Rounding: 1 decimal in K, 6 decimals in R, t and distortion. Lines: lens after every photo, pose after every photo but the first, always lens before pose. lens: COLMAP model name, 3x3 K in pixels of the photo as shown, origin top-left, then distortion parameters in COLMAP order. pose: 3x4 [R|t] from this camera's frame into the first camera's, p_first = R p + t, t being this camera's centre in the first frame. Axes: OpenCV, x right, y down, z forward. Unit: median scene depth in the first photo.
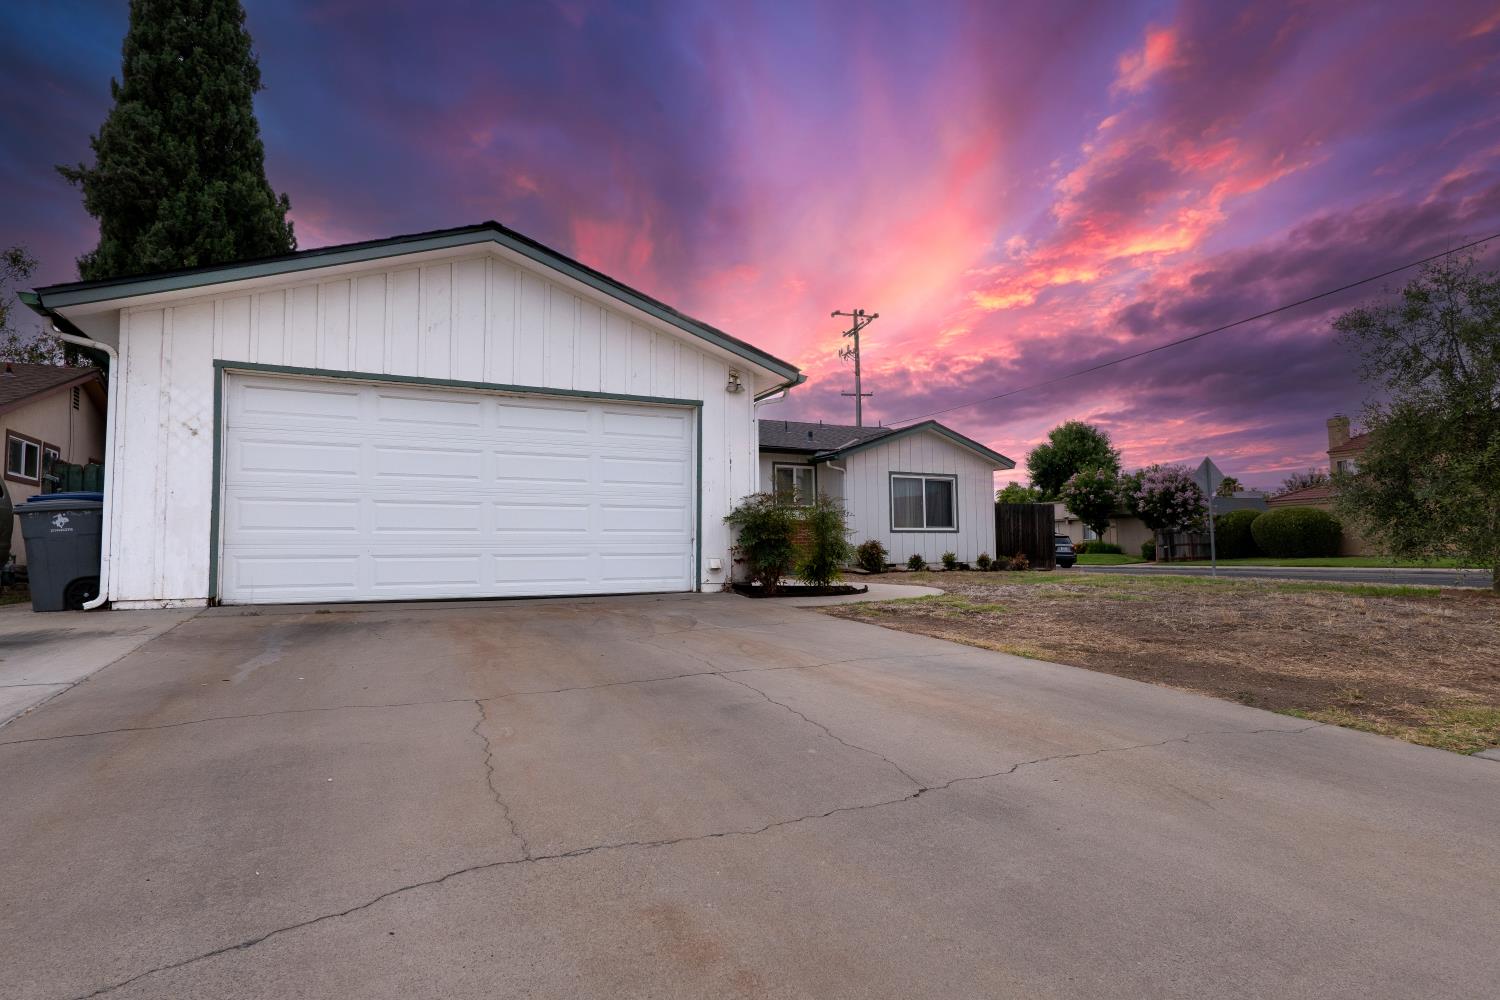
lens RADIAL K [[779.8, 0, 753.2], [0, 779.8, 503.3], [0, 0, 1]] dist [-0.018997, 0.011087]
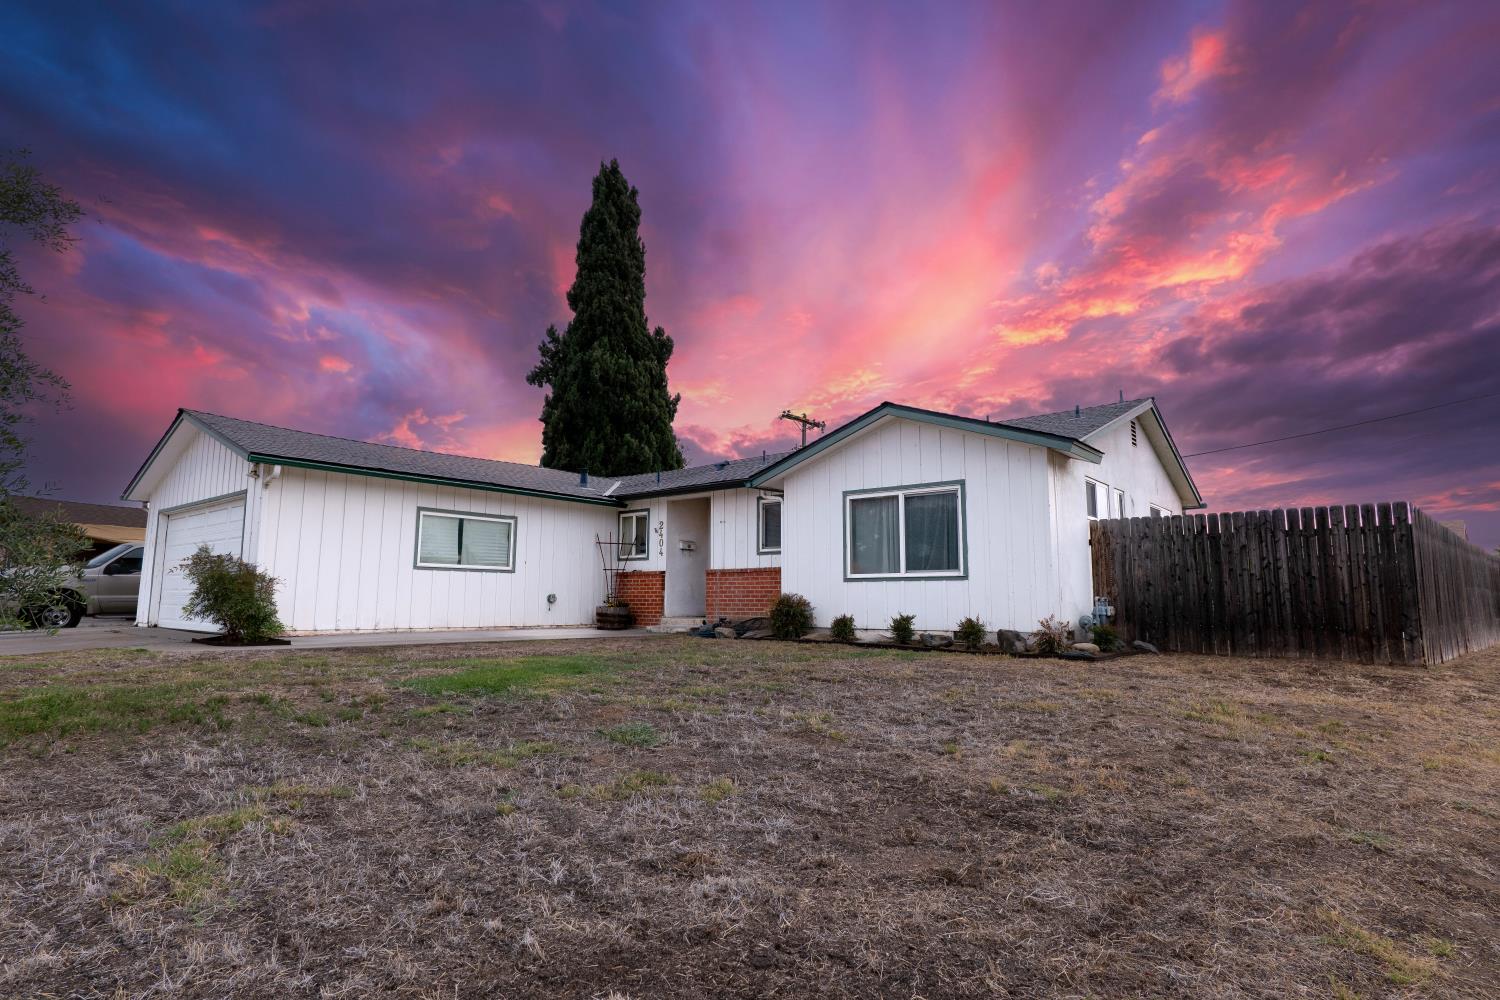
lens RADIAL K [[779.8, 0, 747.3], [0, 779.8, 498.8], [0, 0, 1]] dist [-0.018997, 0.011087]
pose [[0.406667, -0.107198, -0.907265, 0.772457], [0.049368, 0.994220, -0.095343, 0.026720], [0.912241, -0.006017, 0.409609, 0.658180]]
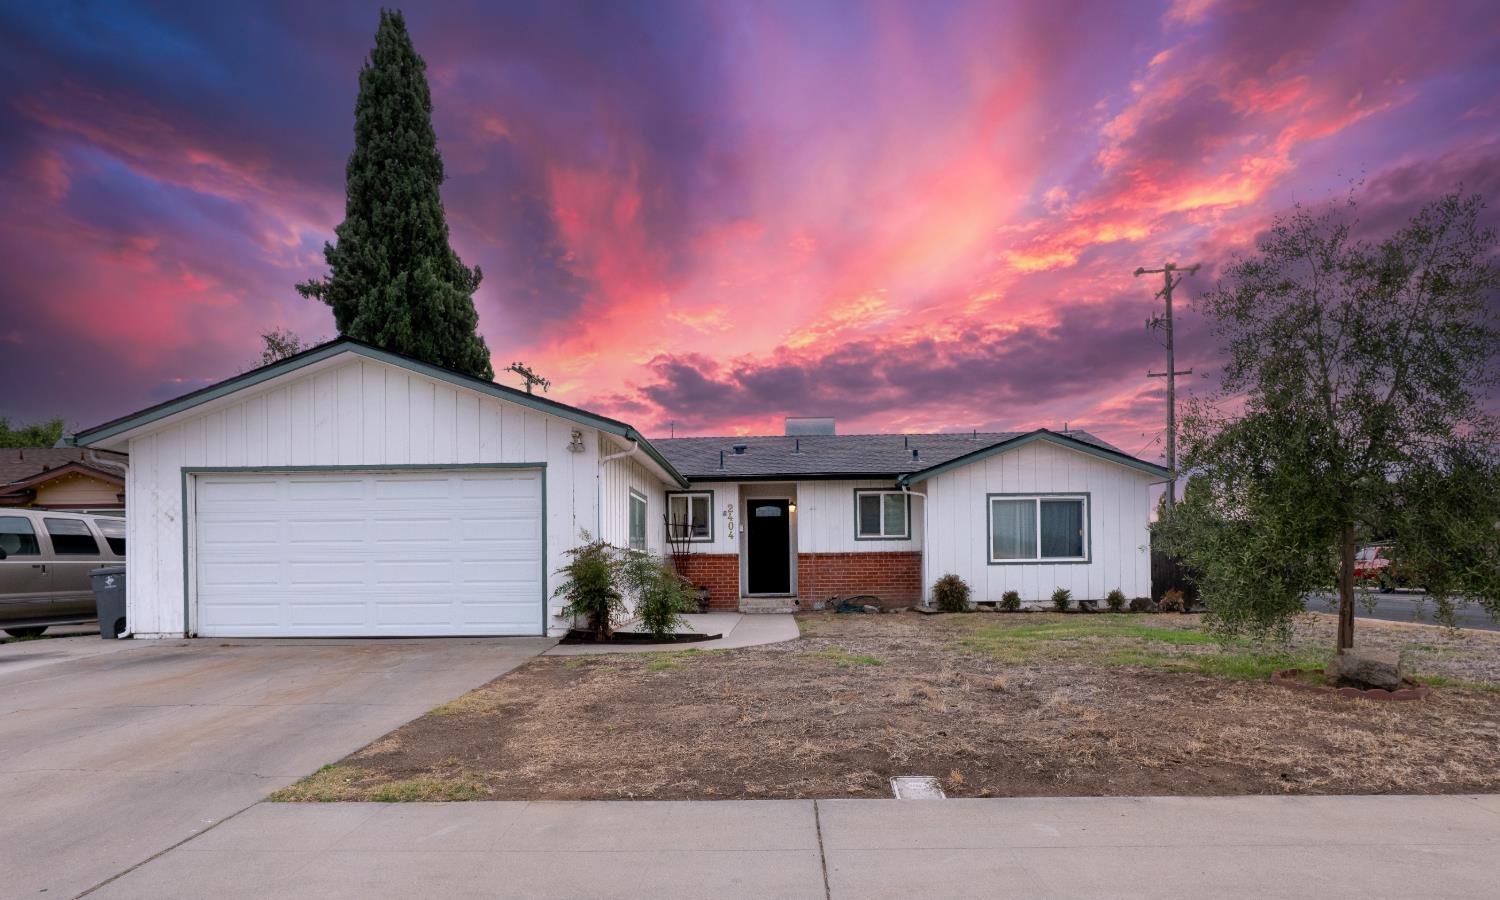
lens RADIAL K [[901.3, 0, 750.2], [0, 901.3, 561.7], [0, 0, 1]] dist [-0.007010, -0.001065]
pose [[0.884207, -0.005294, -0.467066, 0.413808], [0.032391, 0.998224, 0.050005, -0.024462], [0.465972, -0.059344, 0.882807, 0.005091]]
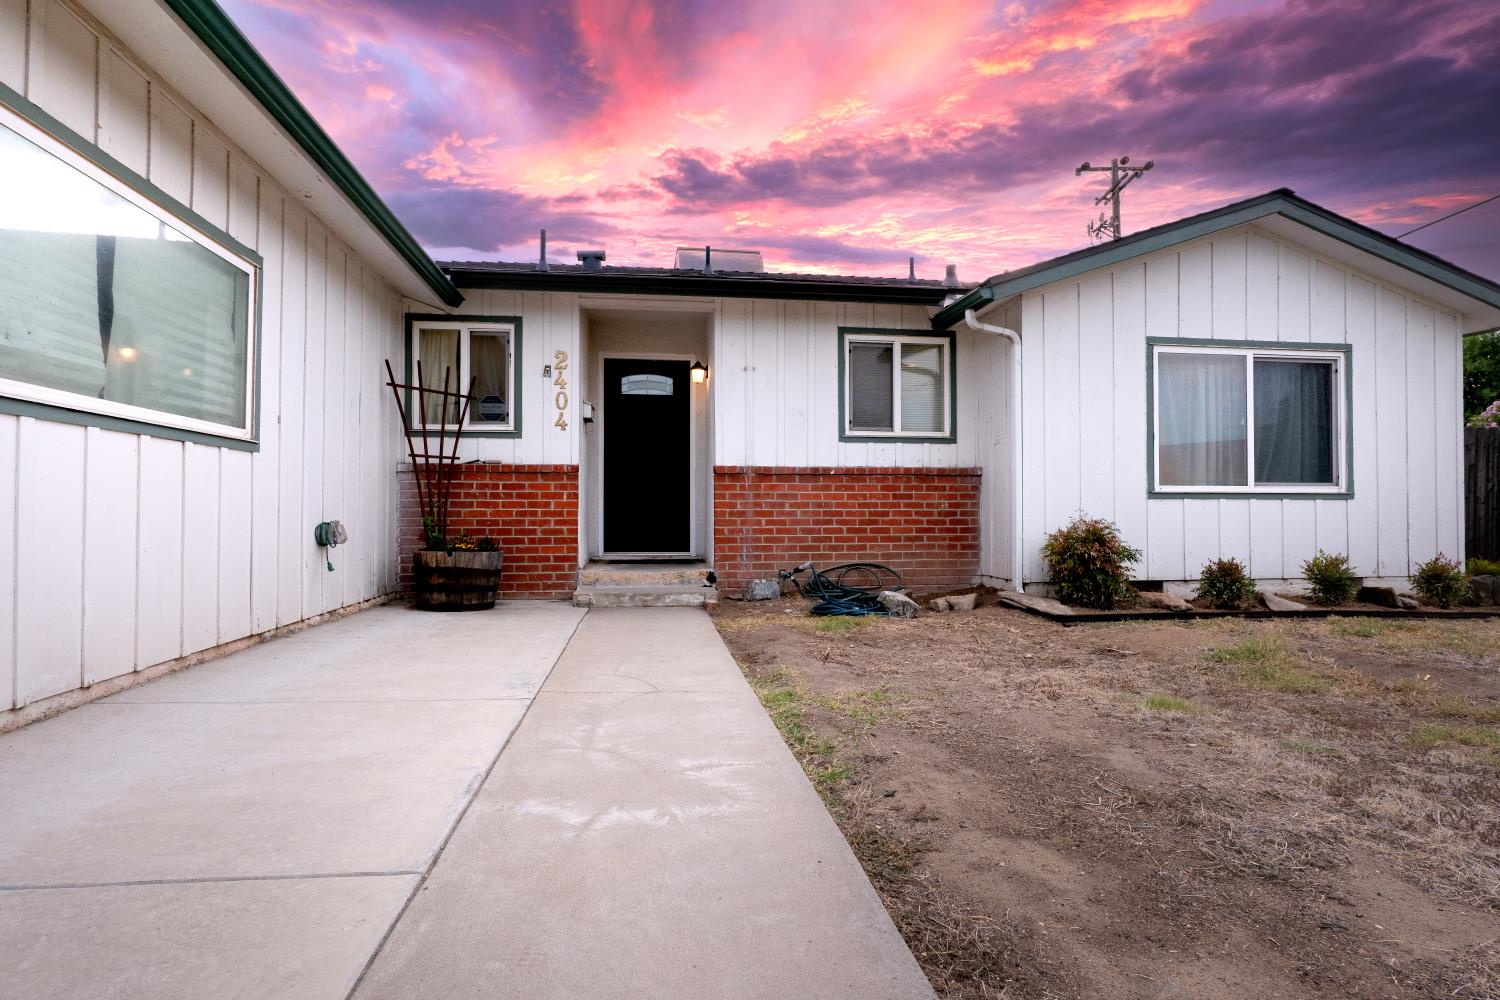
lens RADIAL K [[779.8, 0, 749.7], [0, 779.8, 505.2], [0, 0, 1]] dist [-0.018997, 0.011087]
pose [[0.947281, 0.008177, -0.320300, 0.115170], [0.009566, 0.998507, 0.053781, 0.018939], [0.320261, -0.054009, 0.945788, 0.589648]]
